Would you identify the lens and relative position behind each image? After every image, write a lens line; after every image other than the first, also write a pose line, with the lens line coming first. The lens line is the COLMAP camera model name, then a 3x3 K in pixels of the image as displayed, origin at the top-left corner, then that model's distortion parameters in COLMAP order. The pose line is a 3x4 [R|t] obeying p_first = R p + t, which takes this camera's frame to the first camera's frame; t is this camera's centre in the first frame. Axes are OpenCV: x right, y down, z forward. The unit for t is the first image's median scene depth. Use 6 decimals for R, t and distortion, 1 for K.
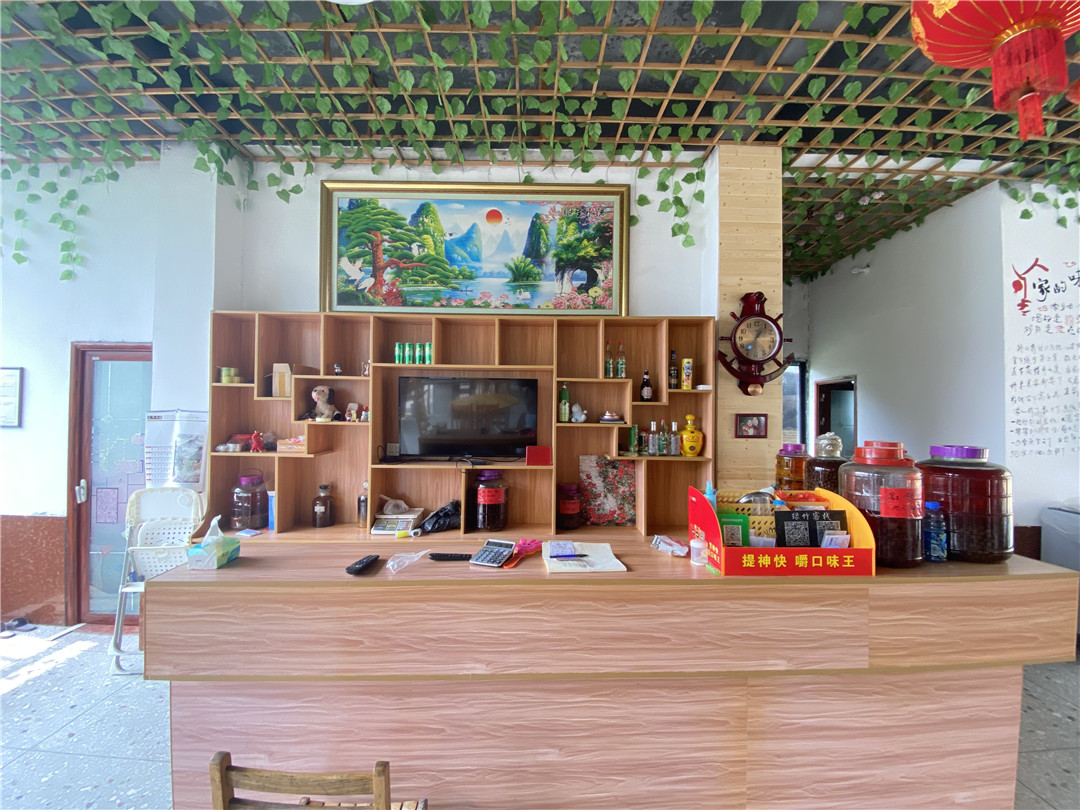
lens RADIAL K [[439.9, 0, 540.0], [0, 439.9, 405.0], [0, 0, 1]] dist [0.015619, -0.019143]
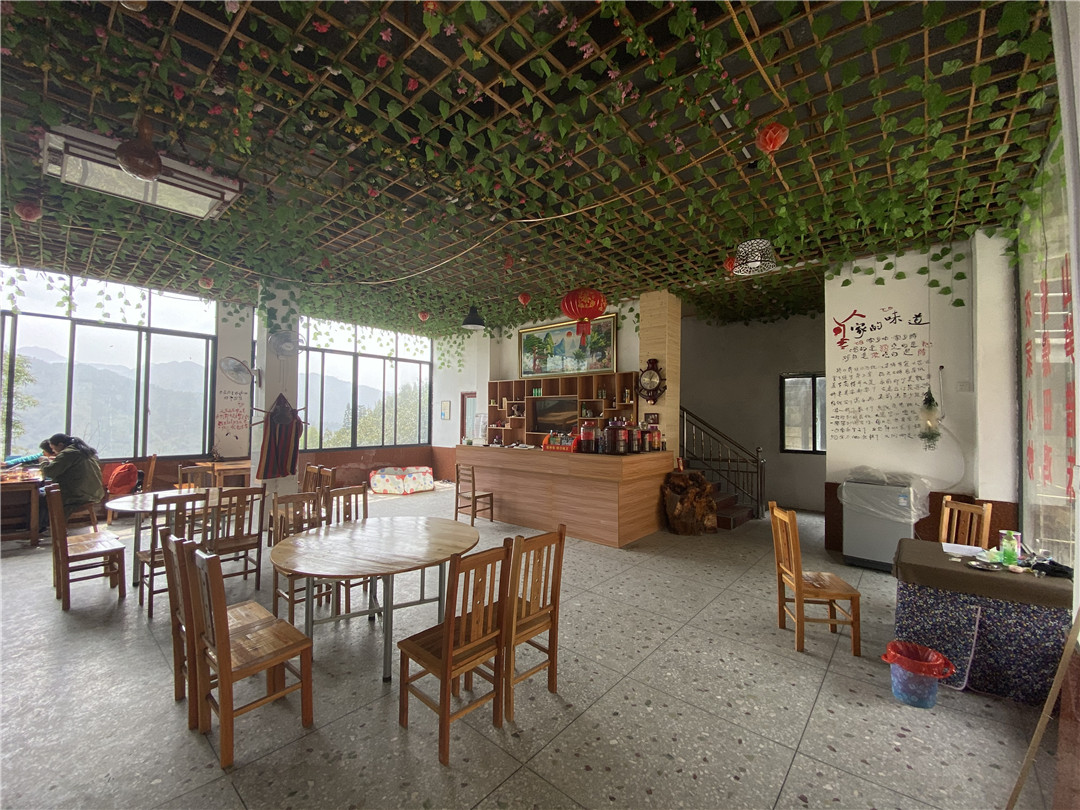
lens RADIAL K [[439.9, 0, 540.0], [0, 439.9, 405.0], [0, 0, 1]] dist [0.015619, -0.019143]
pose [[0.743972, -0.020618, -0.667893, 1.401538], [0.009637, 0.999751, -0.020127, 0.017002], [0.668141, 0.008537, 0.743985, -0.933191]]
